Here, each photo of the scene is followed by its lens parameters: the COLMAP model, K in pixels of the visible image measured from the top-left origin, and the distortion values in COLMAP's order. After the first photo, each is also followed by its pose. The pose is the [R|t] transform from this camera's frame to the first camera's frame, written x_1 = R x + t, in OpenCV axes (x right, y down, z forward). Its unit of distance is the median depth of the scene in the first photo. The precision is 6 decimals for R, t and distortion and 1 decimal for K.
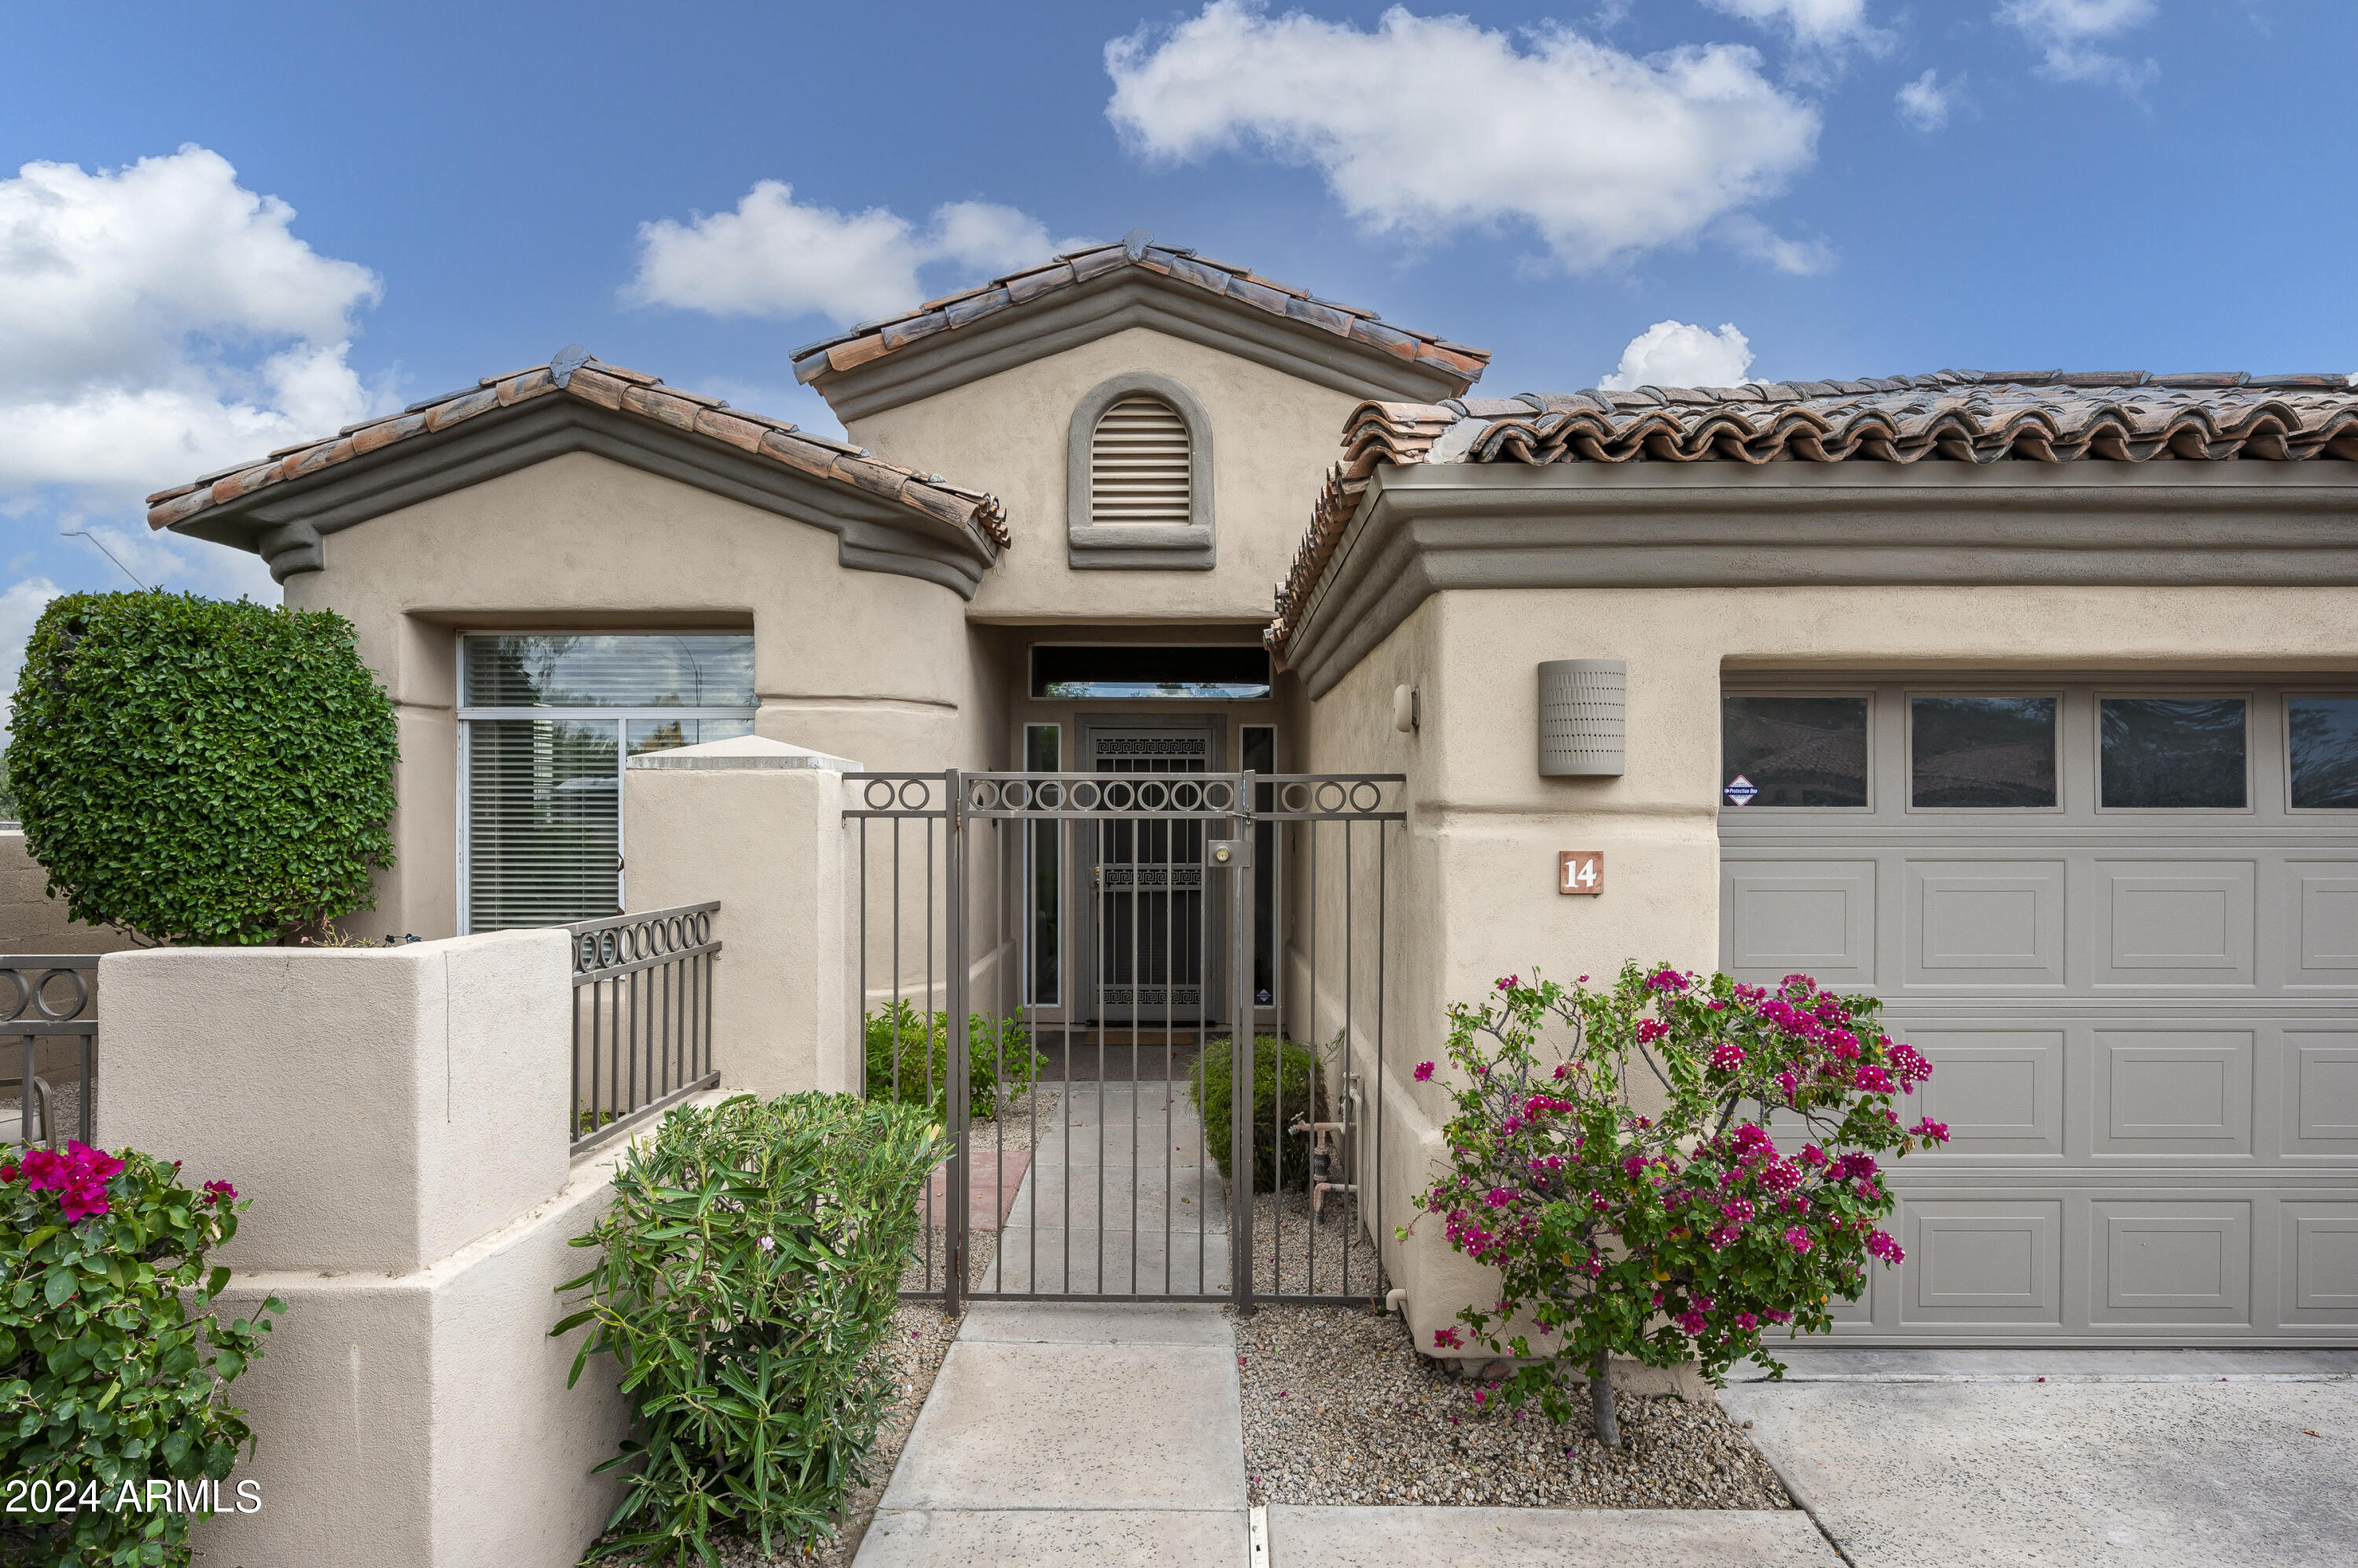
lens RADIAL K [[1433.3, 0, 1184.0], [0, 1433.3, 814.3], [0, 0, 1]] dist [0.003489, 0.000287]
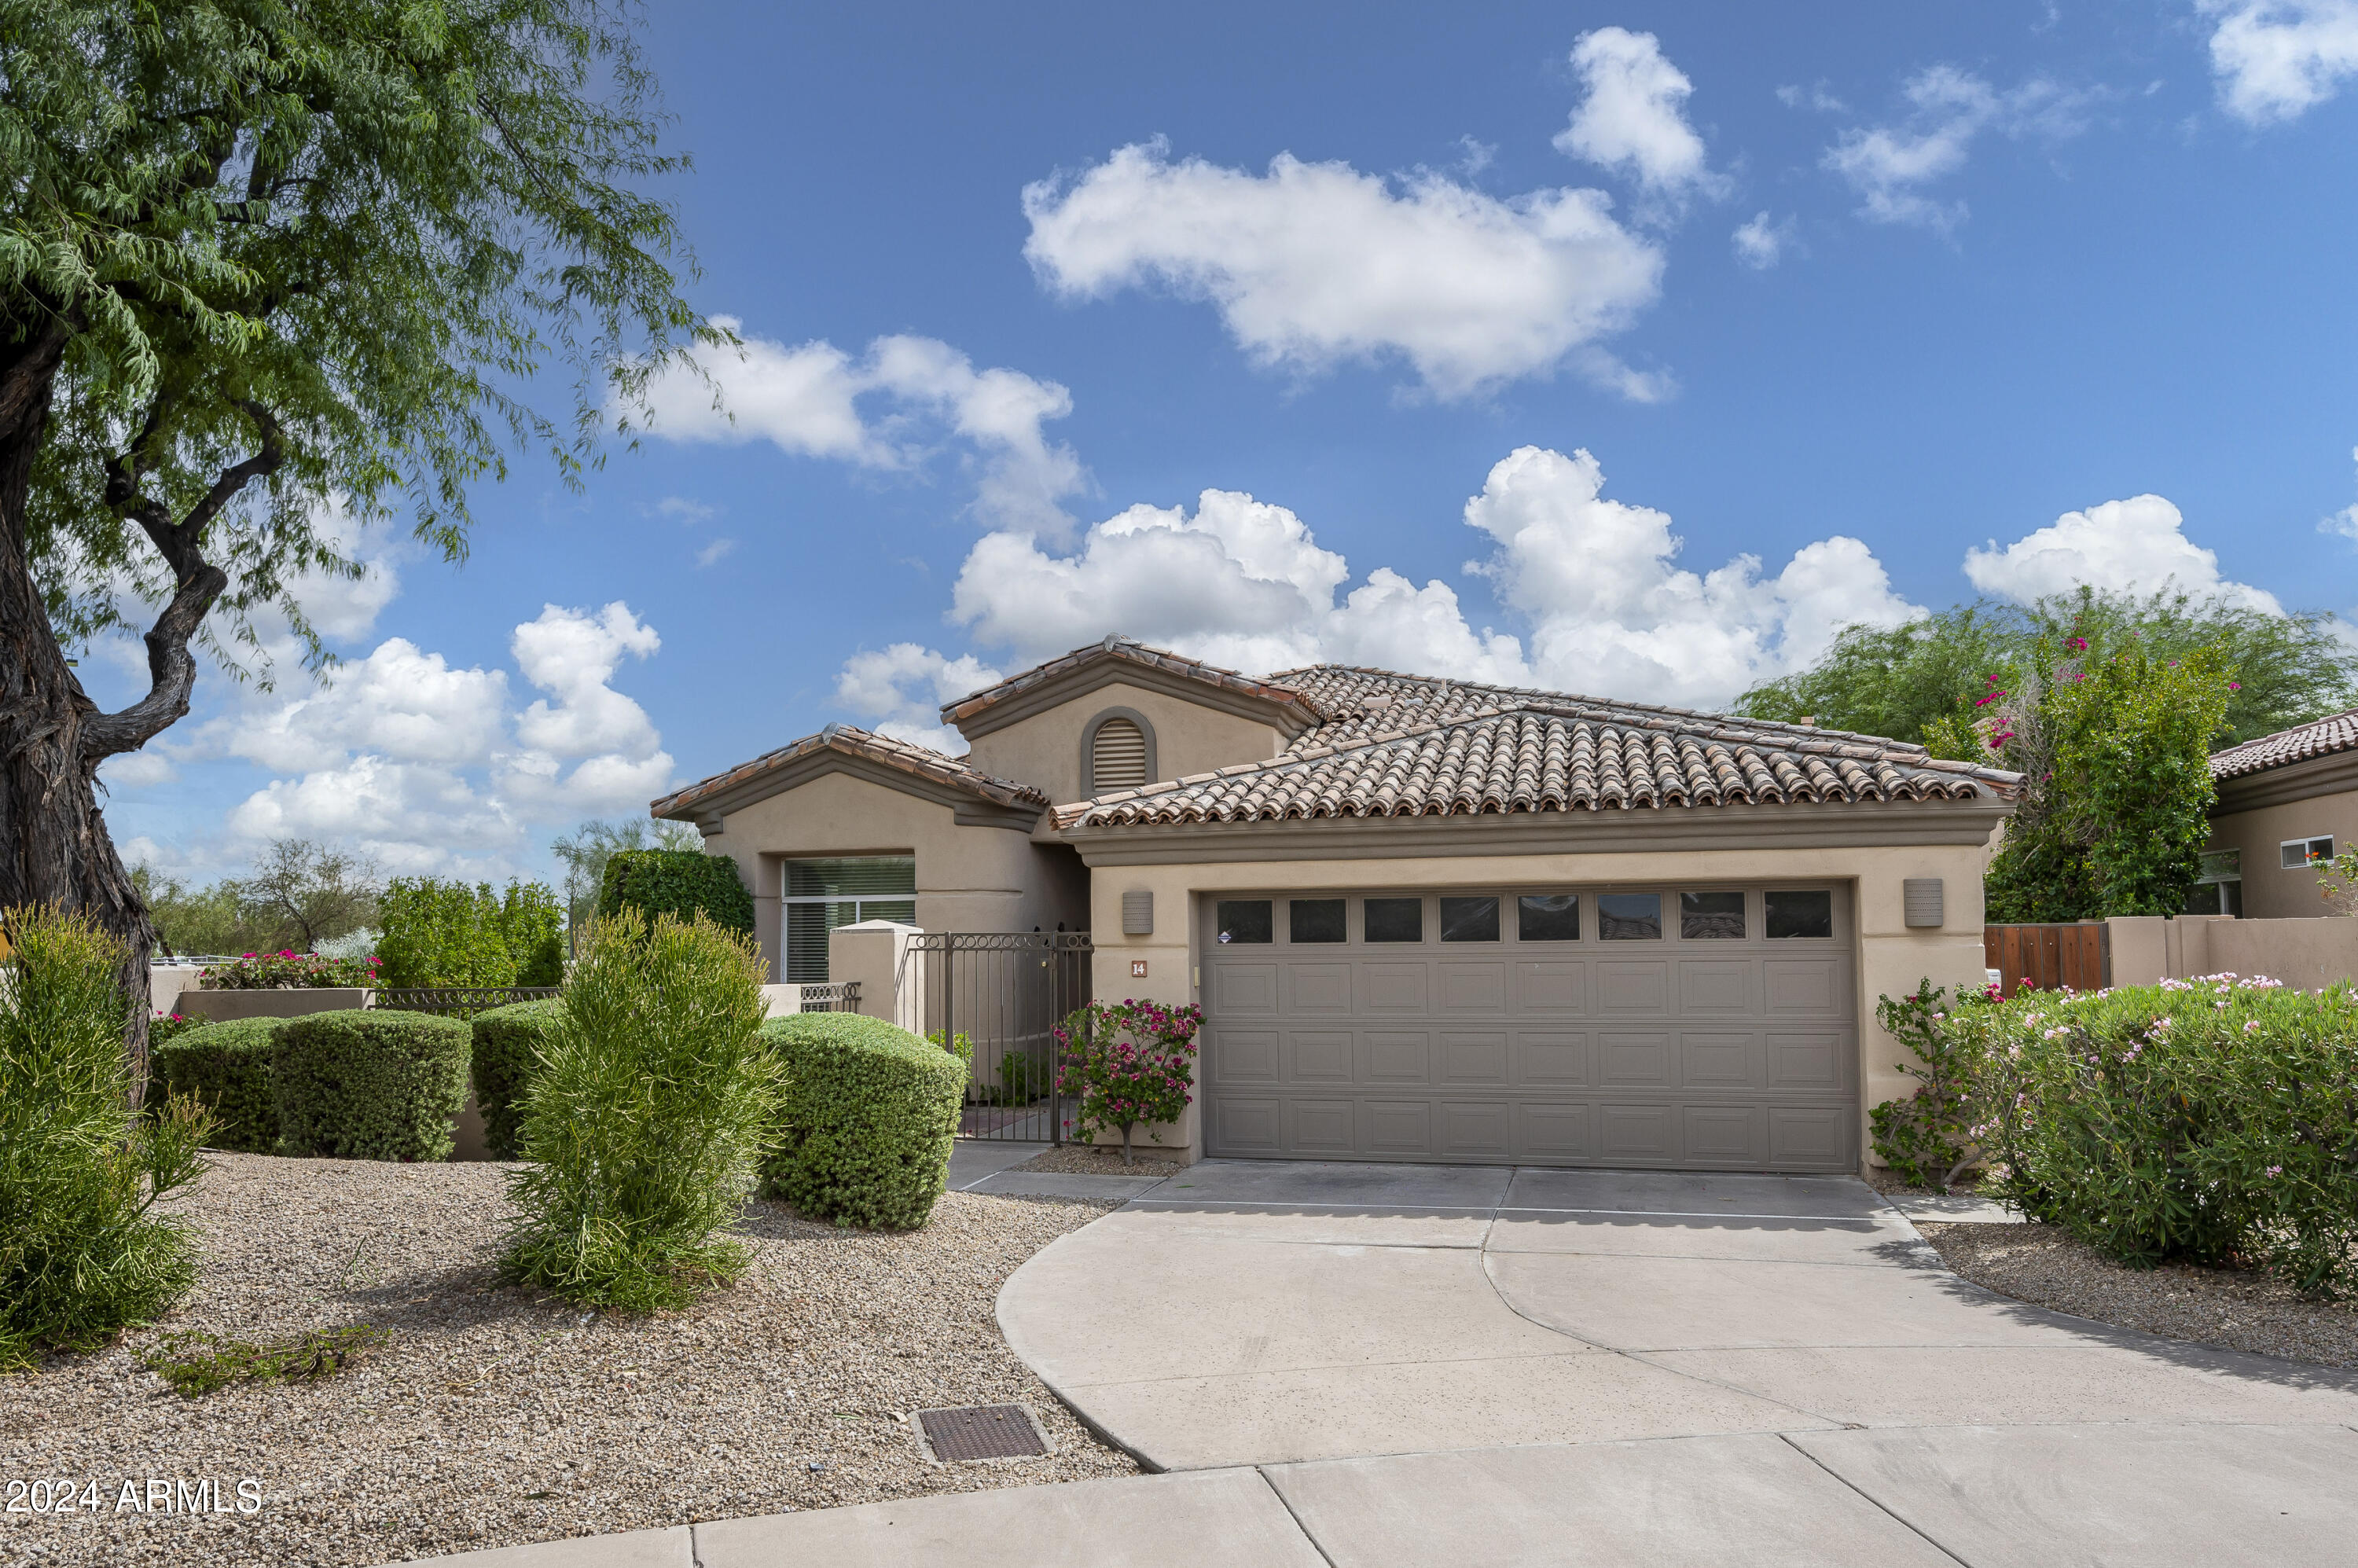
lens RADIAL K [[1433.3, 0, 1184.0], [0, 1433.3, 814.3], [0, 0, 1]] dist [0.003489, 0.000287]
pose [[0.976944, -0.027204, -0.211755, 0.739043], [0.007179, 0.995474, -0.094765, 0.006576], [0.213374, 0.091060, 0.972718, -1.307810]]
